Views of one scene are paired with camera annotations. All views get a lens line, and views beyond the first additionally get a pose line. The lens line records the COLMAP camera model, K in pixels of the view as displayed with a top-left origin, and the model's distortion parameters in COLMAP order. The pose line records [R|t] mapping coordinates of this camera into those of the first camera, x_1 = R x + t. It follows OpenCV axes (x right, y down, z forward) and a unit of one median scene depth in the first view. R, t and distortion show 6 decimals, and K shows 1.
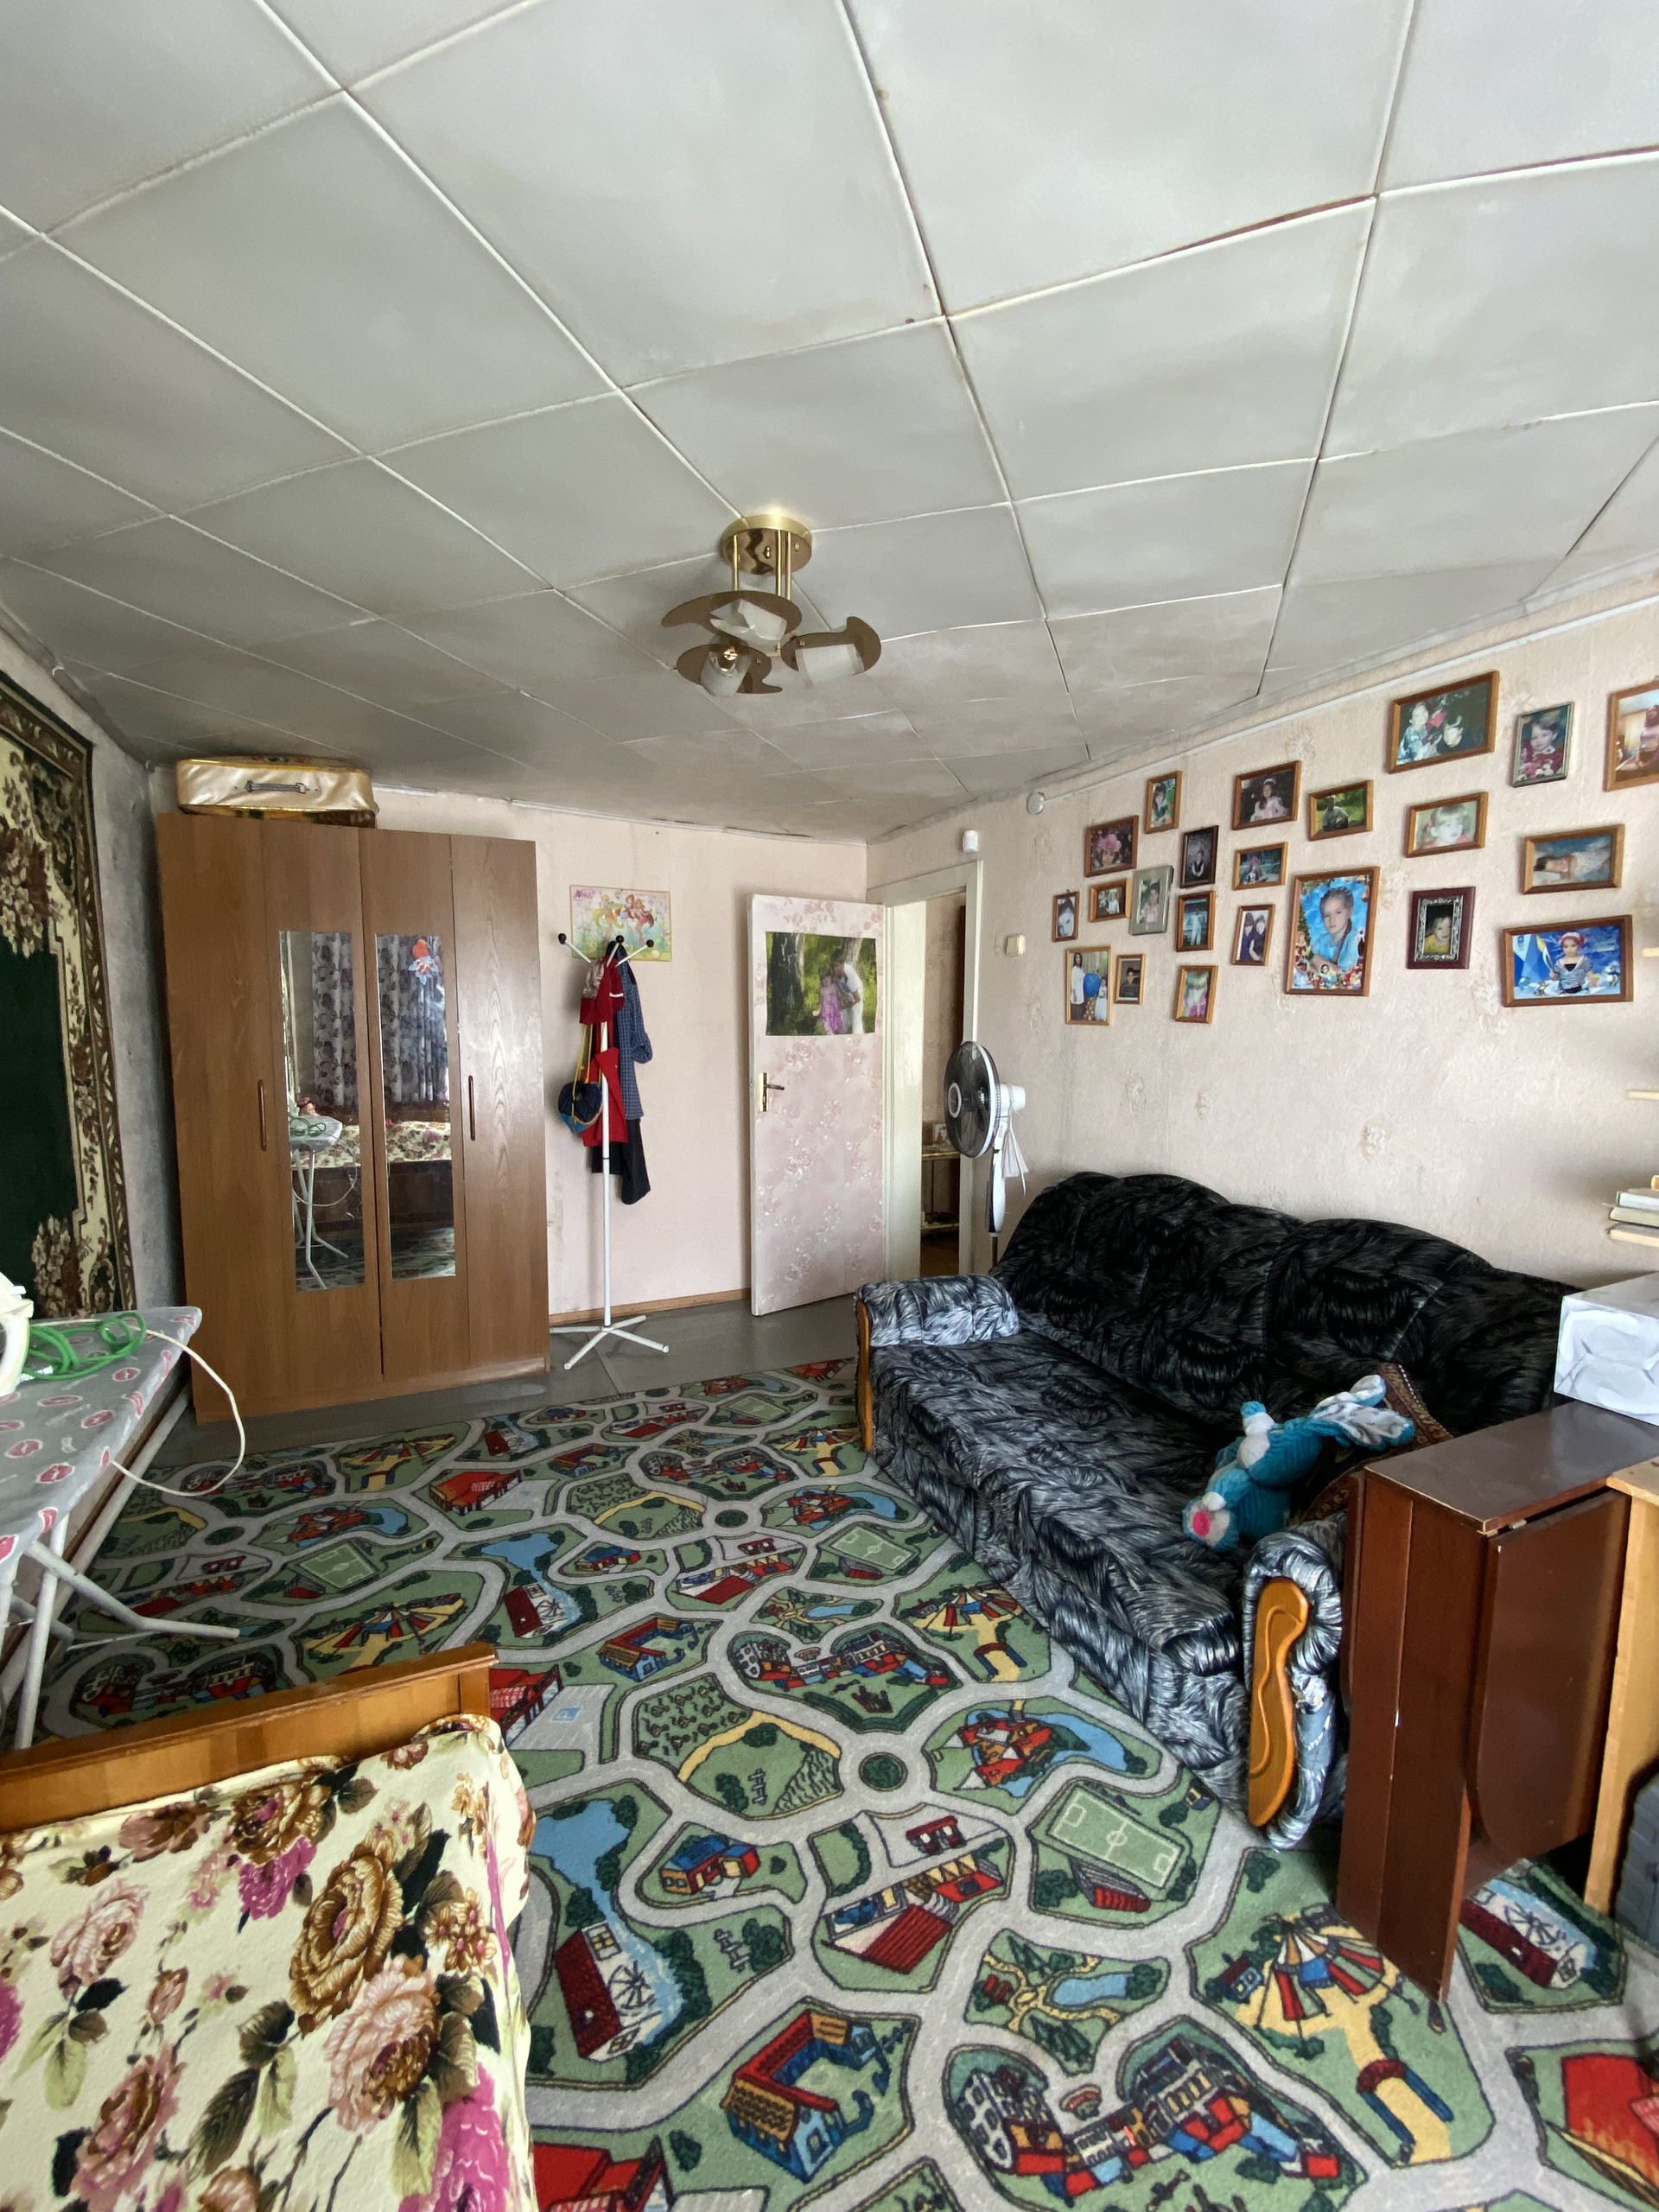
lens RADIAL K [[904.8, 0, 832.7], [0, 904.8, 1108.5], [0, 0, 1]] dist [0.036142, -0.027174]
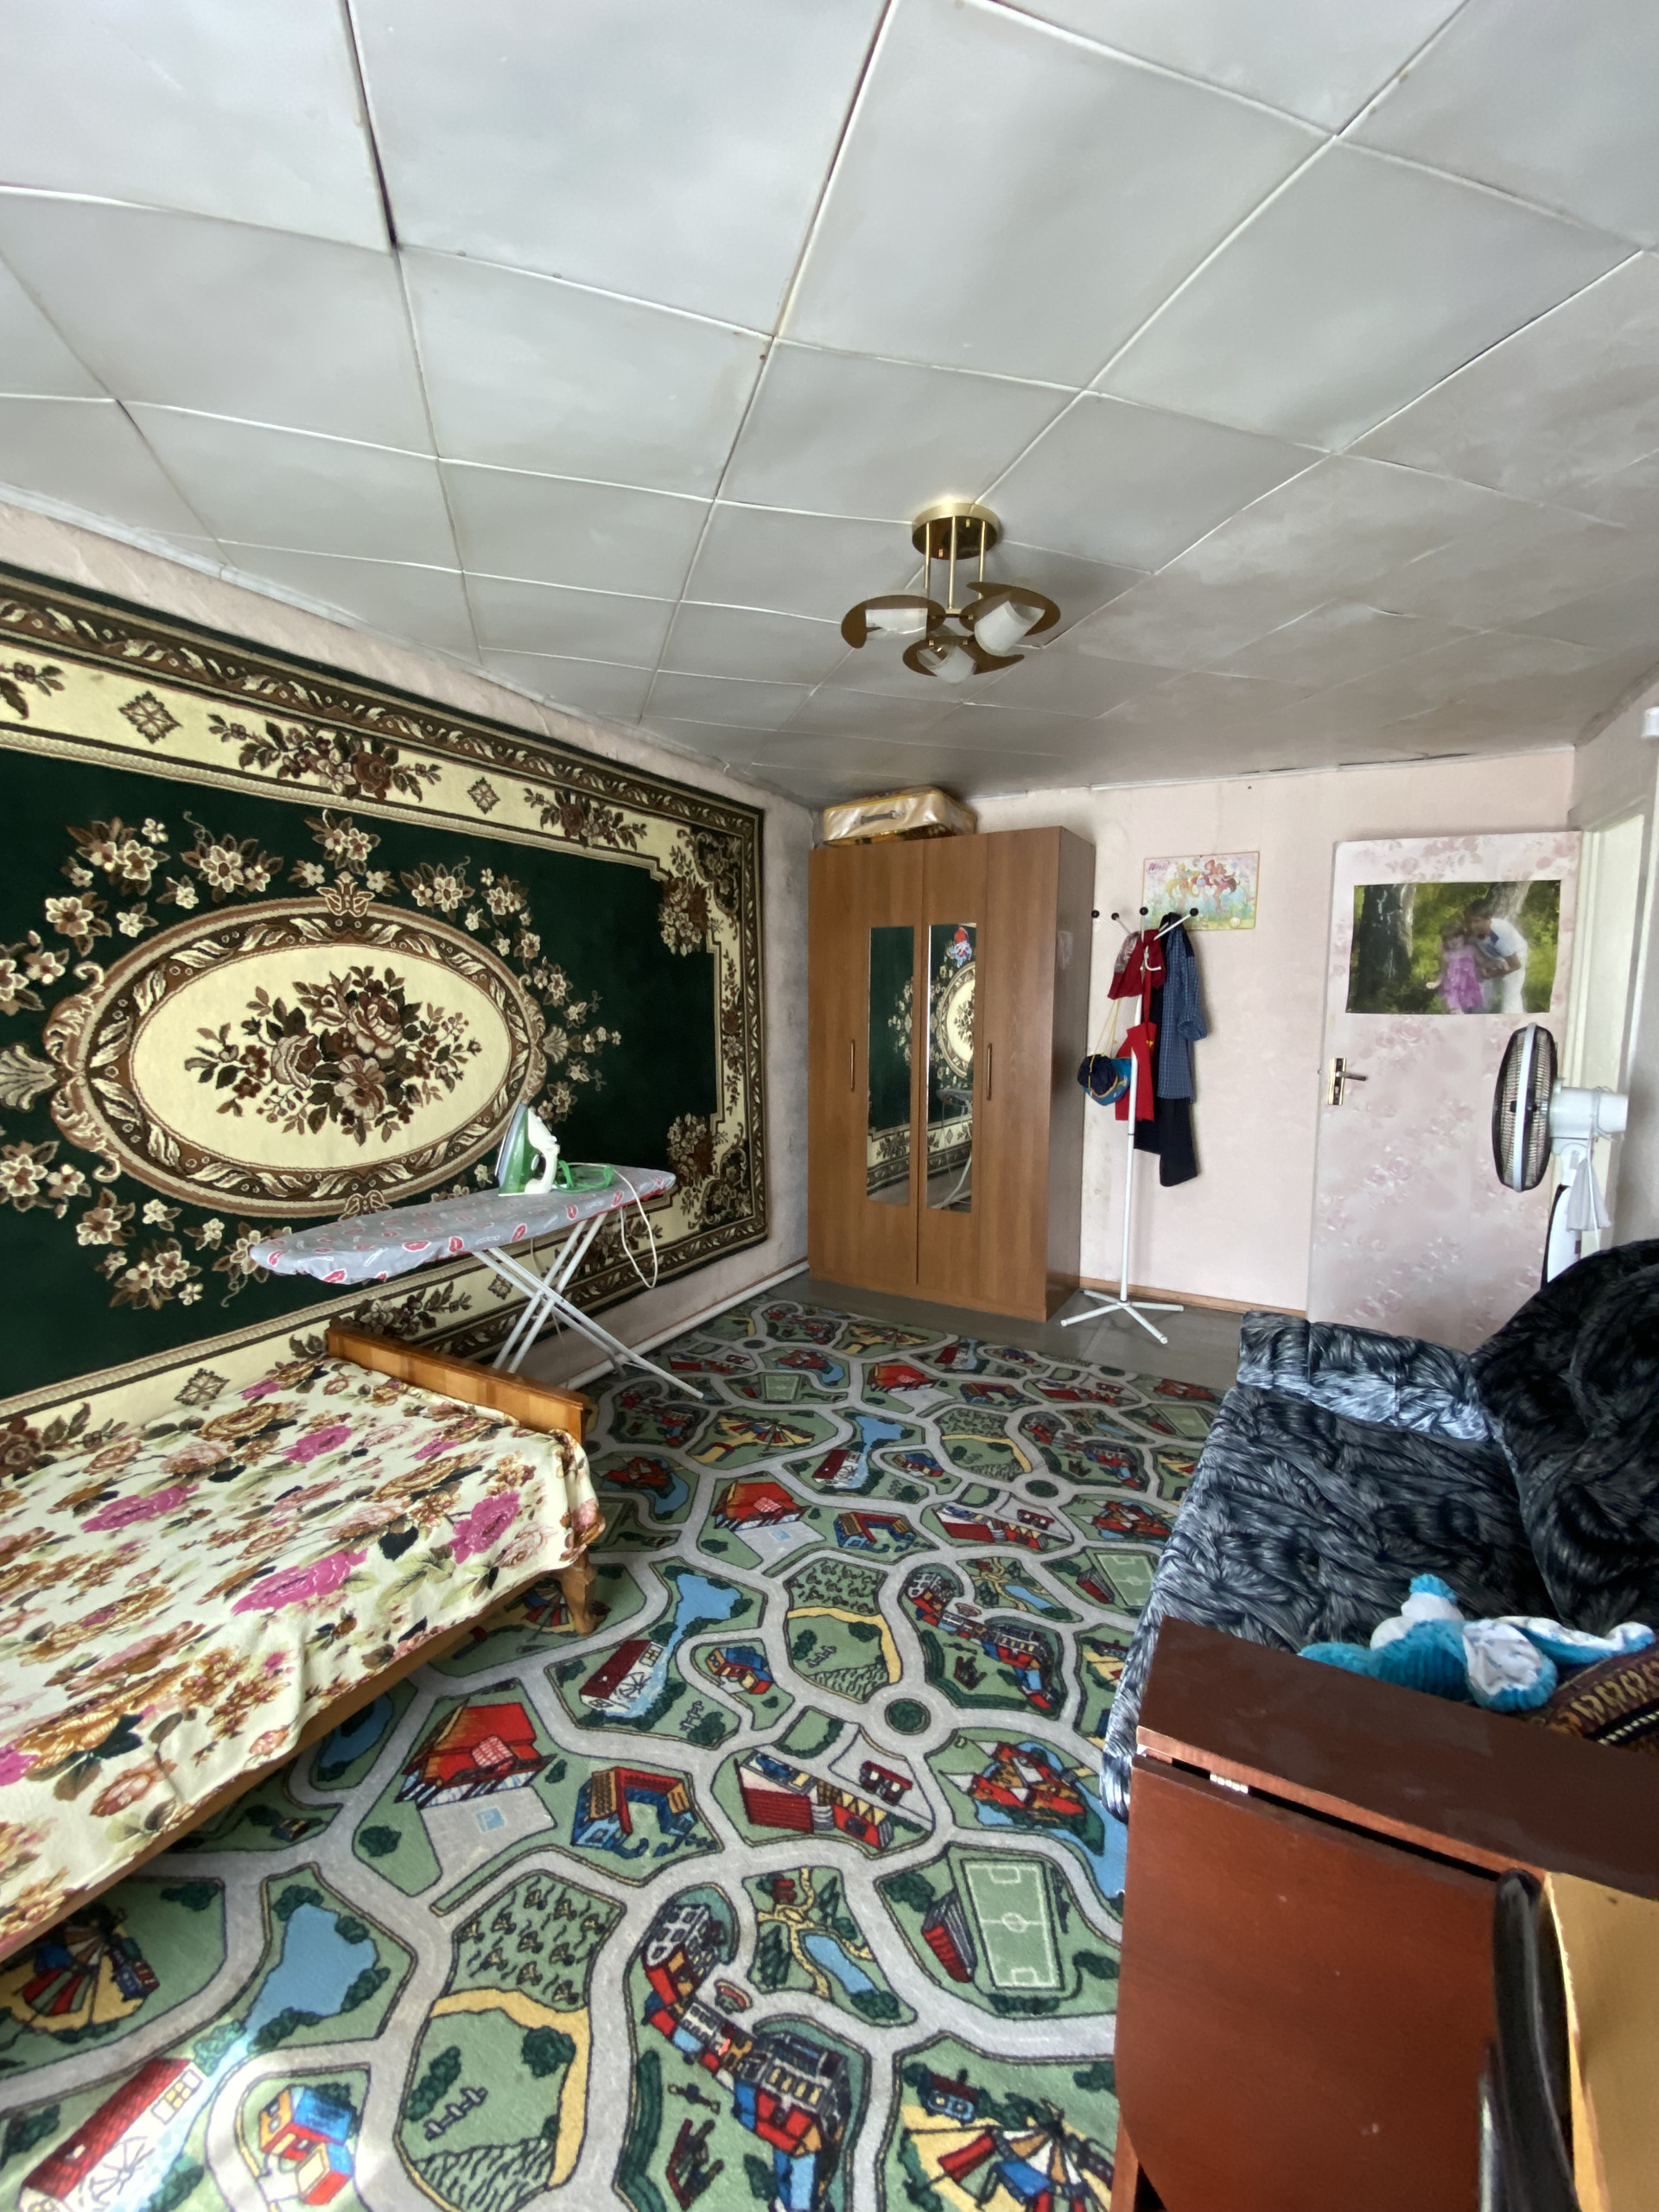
lens RADIAL K [[907.4, 0, 829.5], [0, 907.4, 1106.0], [0, 0, 1]] dist [0.024088, -0.022889]
pose [[0.603470, 0.097077, -0.791455, 0.655373], [-0.079910, 0.994927, 0.061104, -0.017579], [0.793372, 0.026371, 0.608166, 0.245000]]
